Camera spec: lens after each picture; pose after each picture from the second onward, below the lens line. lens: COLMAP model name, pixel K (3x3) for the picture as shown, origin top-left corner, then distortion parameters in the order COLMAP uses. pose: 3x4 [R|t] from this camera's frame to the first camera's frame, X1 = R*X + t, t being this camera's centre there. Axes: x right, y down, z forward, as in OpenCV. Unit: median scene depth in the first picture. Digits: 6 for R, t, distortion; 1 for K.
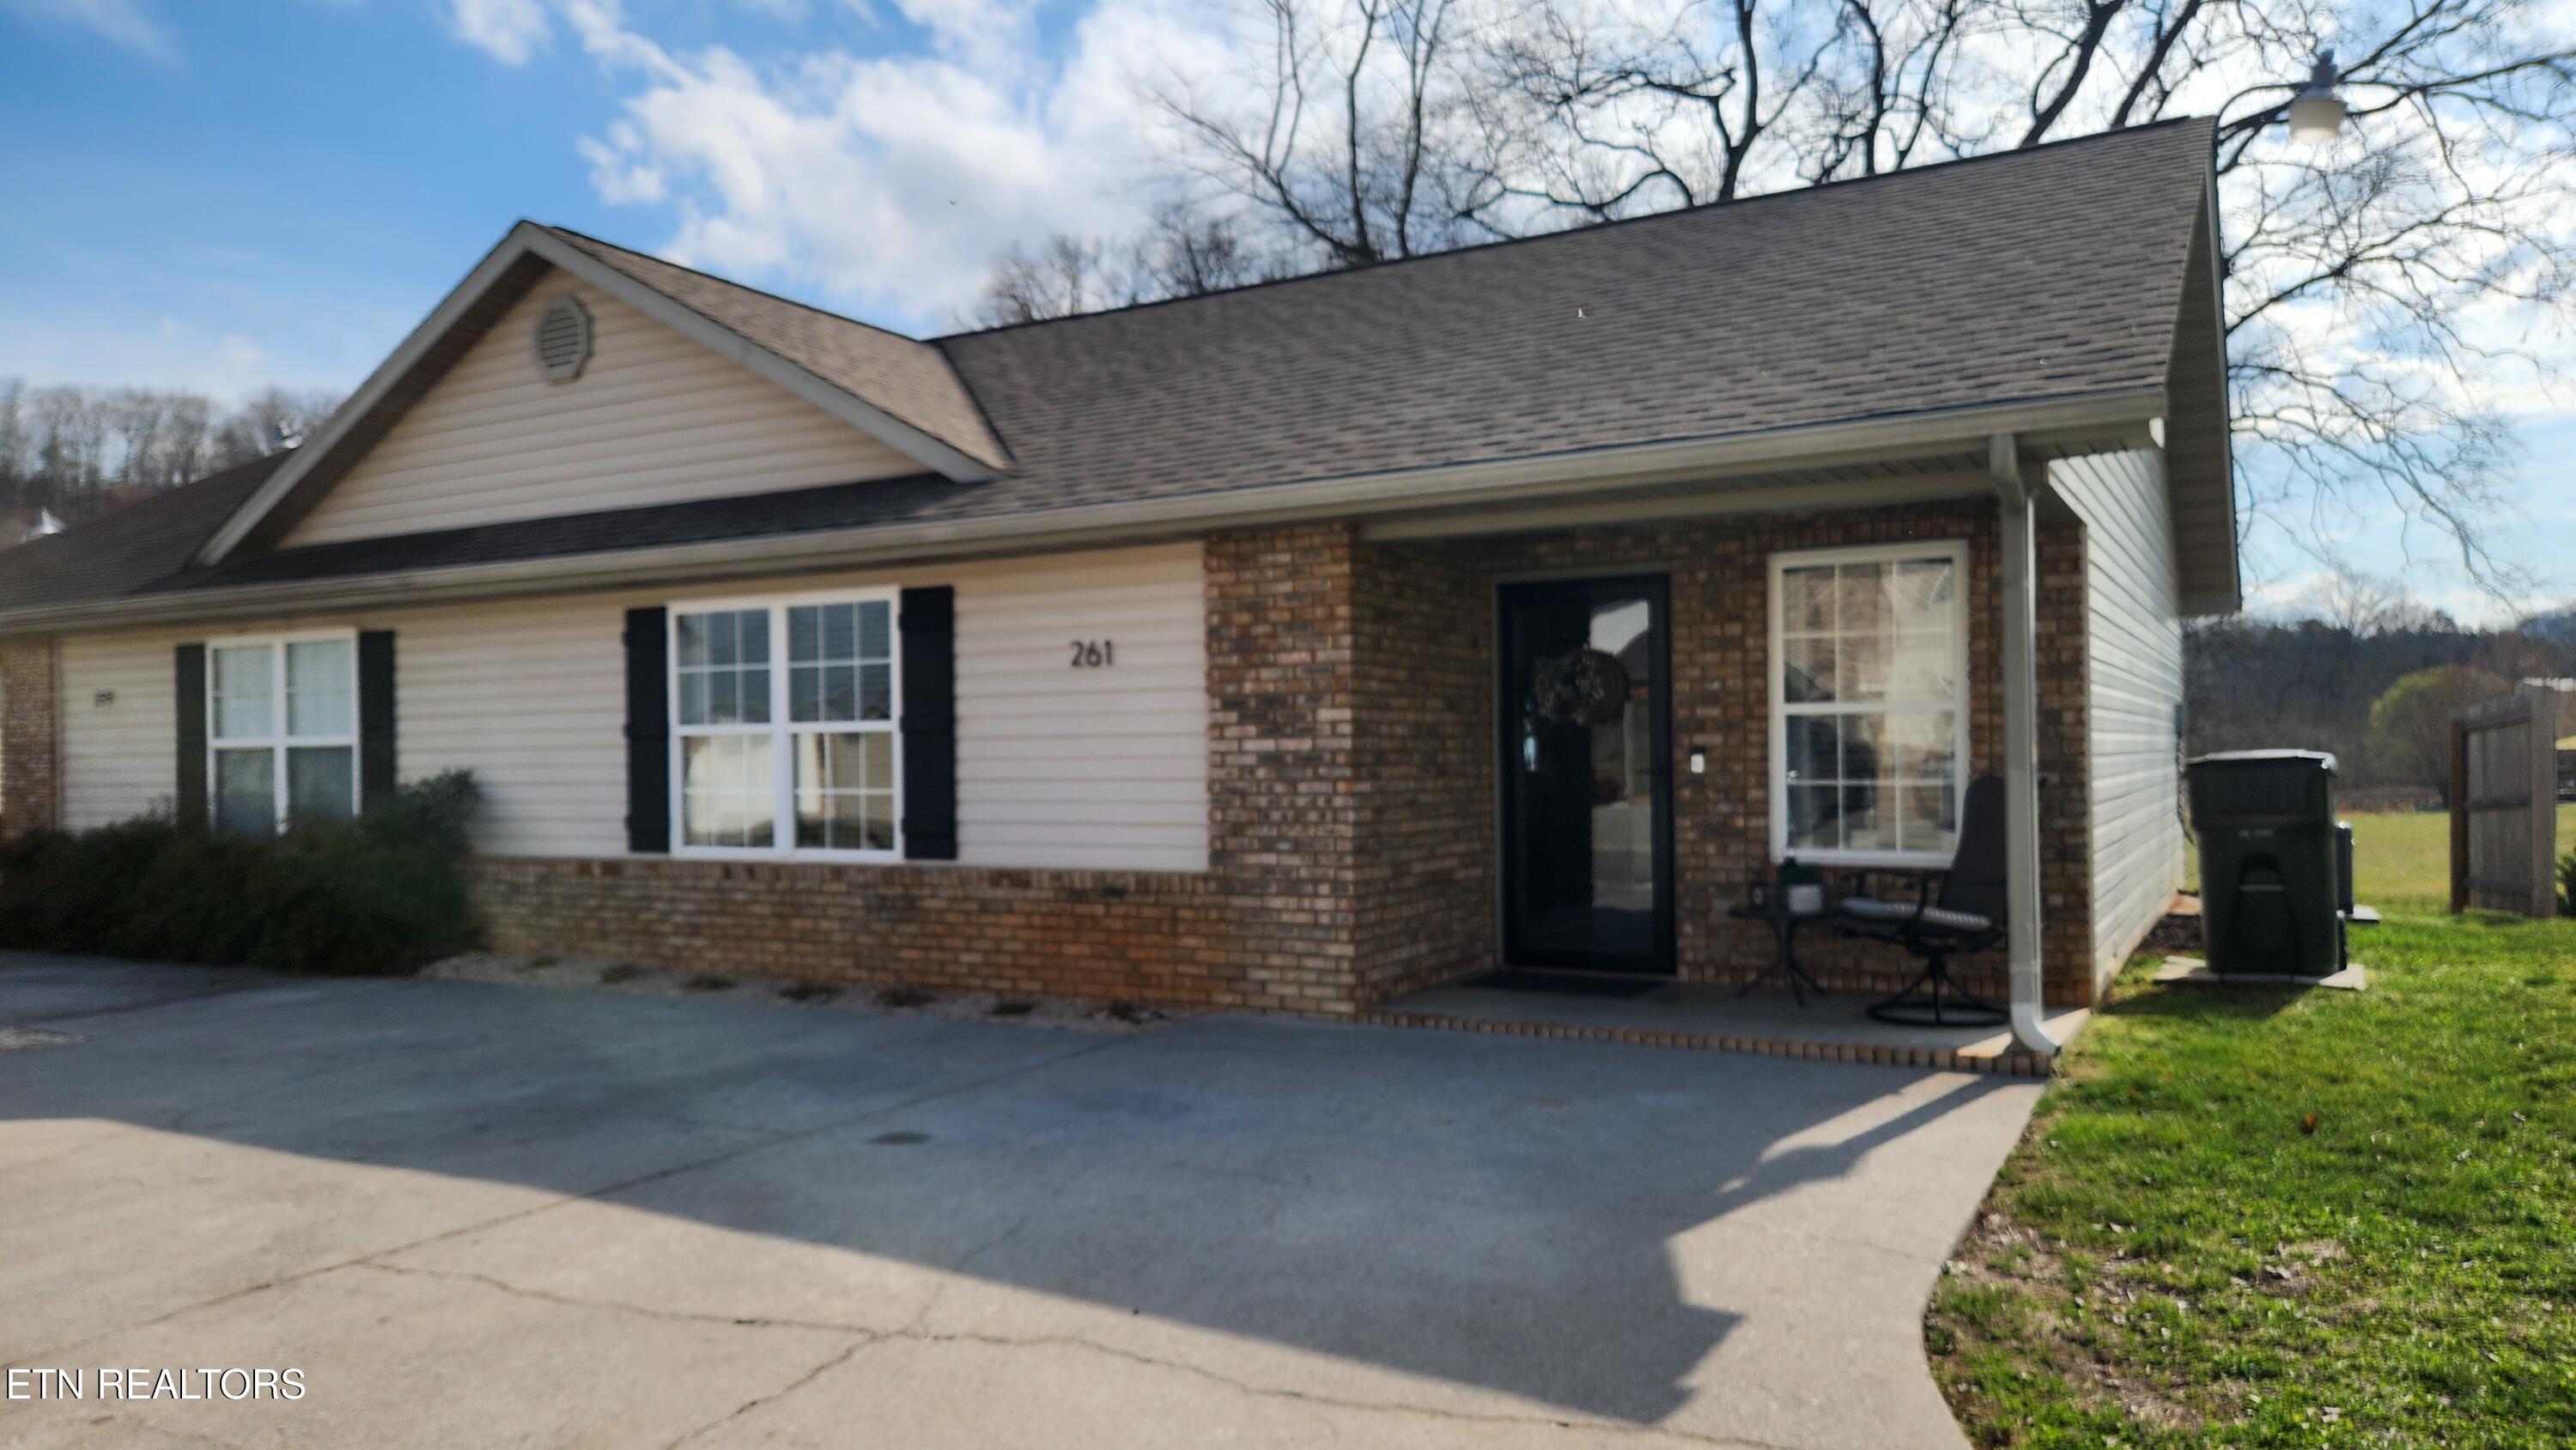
lens RADIAL K [[1729.2, 0, 1285.6], [0, 1729.2, 749.0], [0, 0, 1]] dist [0.081298, -0.083376]
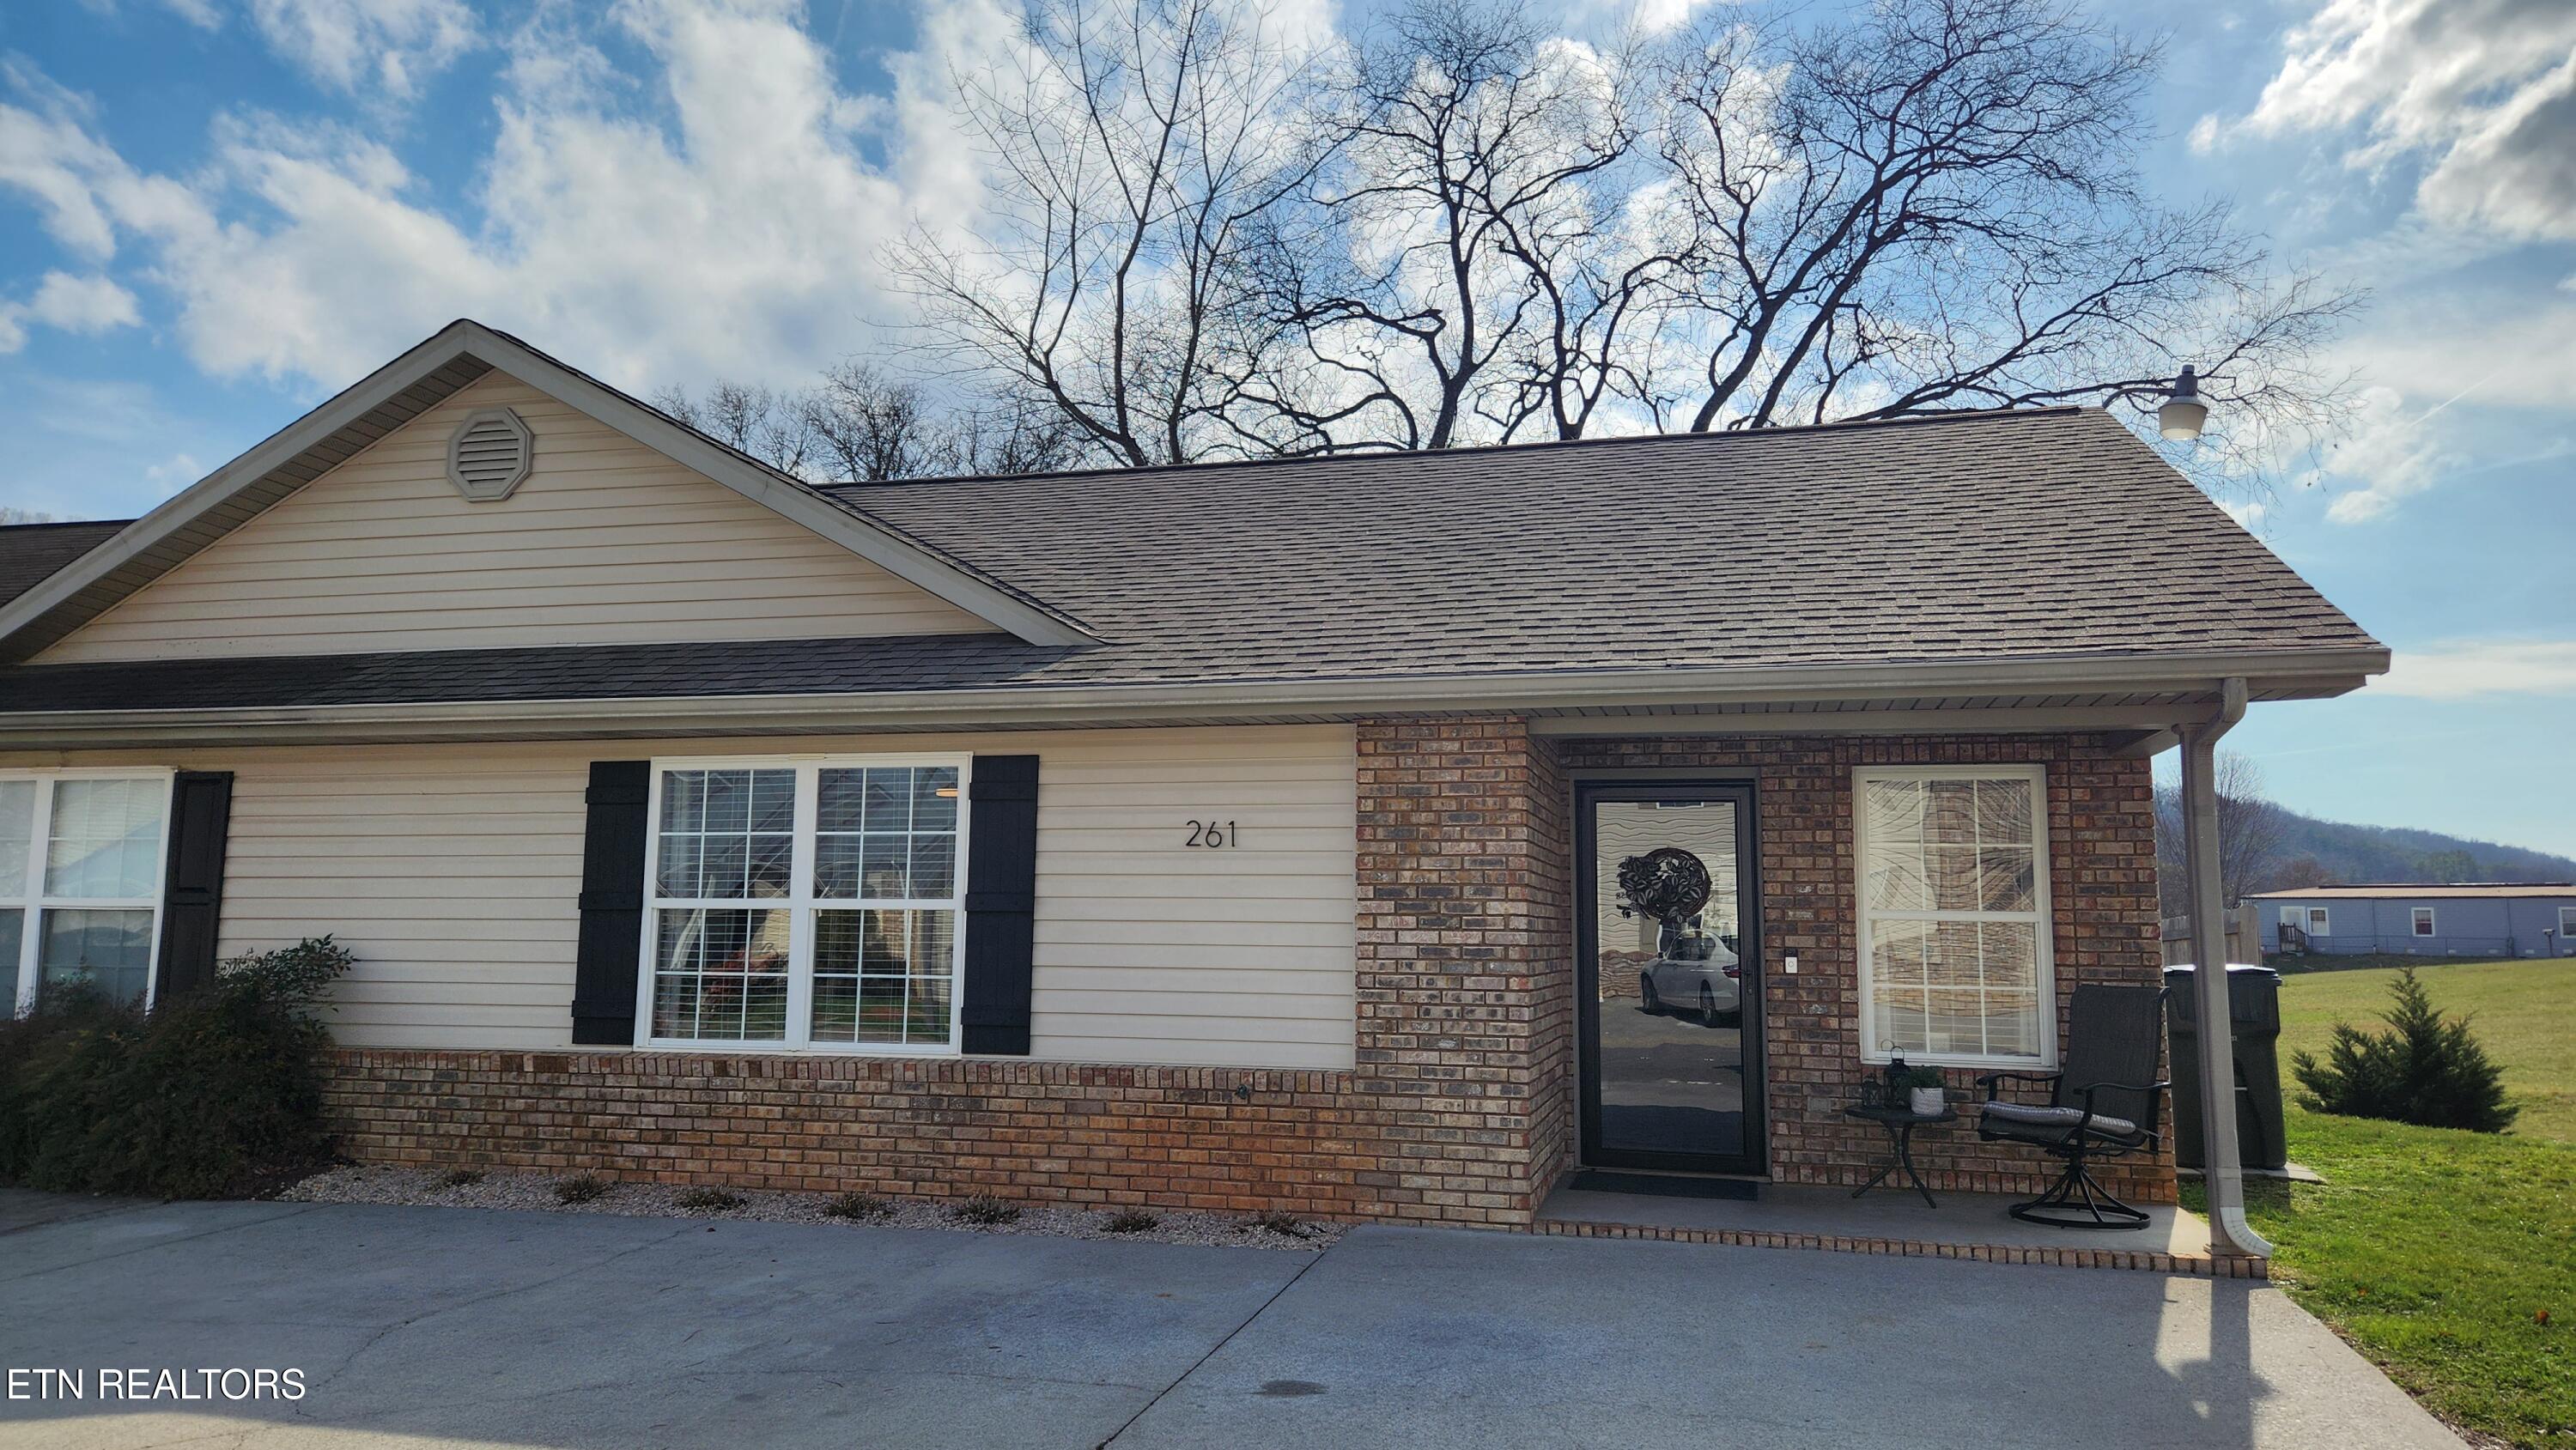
lens RADIAL K [[1705.5, 0, 1288.0], [0, 1705.5, 725.0], [0, 0, 1]] dist [0.085334, -0.066742]
pose [[0.961499, 0.055251, 0.269197, -0.331571], [-0.023705, 0.992604, -0.119059, -0.004272], [-0.273784, 0.108094, 0.955698, 0.088784]]
